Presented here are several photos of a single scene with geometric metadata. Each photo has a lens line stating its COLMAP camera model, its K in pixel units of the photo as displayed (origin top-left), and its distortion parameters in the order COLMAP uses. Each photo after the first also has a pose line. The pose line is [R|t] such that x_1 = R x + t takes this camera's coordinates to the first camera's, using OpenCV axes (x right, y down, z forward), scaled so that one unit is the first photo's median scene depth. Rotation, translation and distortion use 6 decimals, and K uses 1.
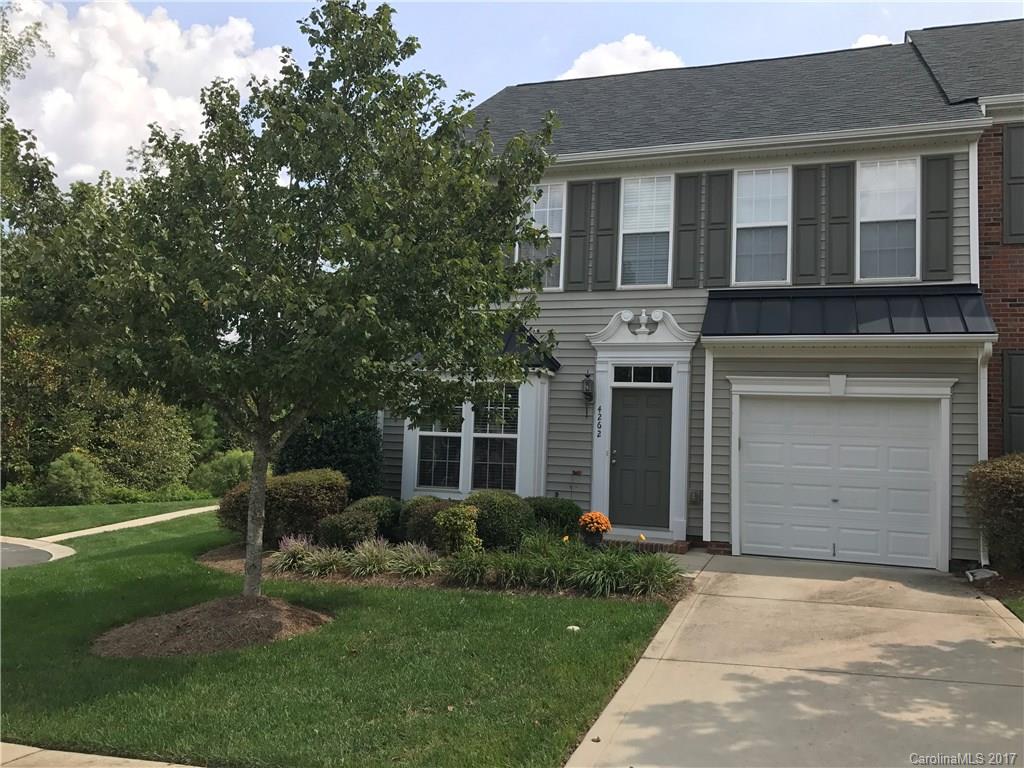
lens RADIAL K [[847.8, 0, 512.0], [0, 847.8, 384.0], [0, 0, 1]] dist [0.014968, -0.002500]
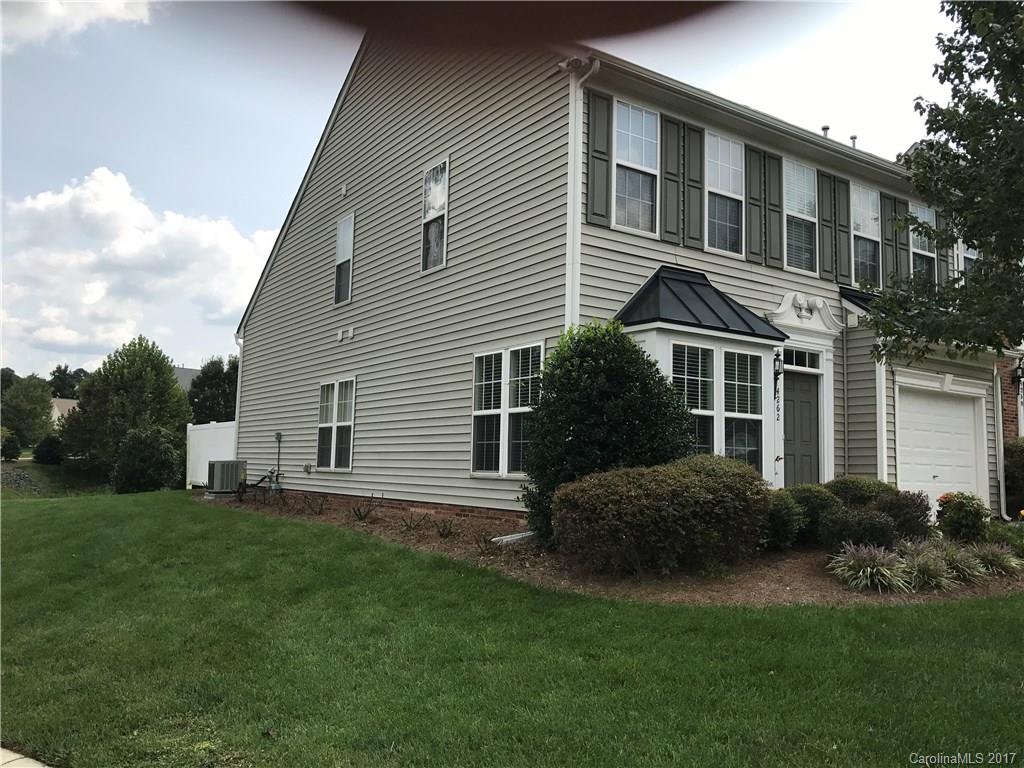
lens RADIAL K [[847.8, 0, 512.0], [0, 847.8, 384.0], [0, 0, 1]] dist [0.014968, -0.002500]
pose [[0.548296, 0.046353, 0.834999, -0.880255], [-0.076965, 0.997022, -0.004809, 0.050629], [-0.832735, -0.061629, 0.550231, 0.727123]]
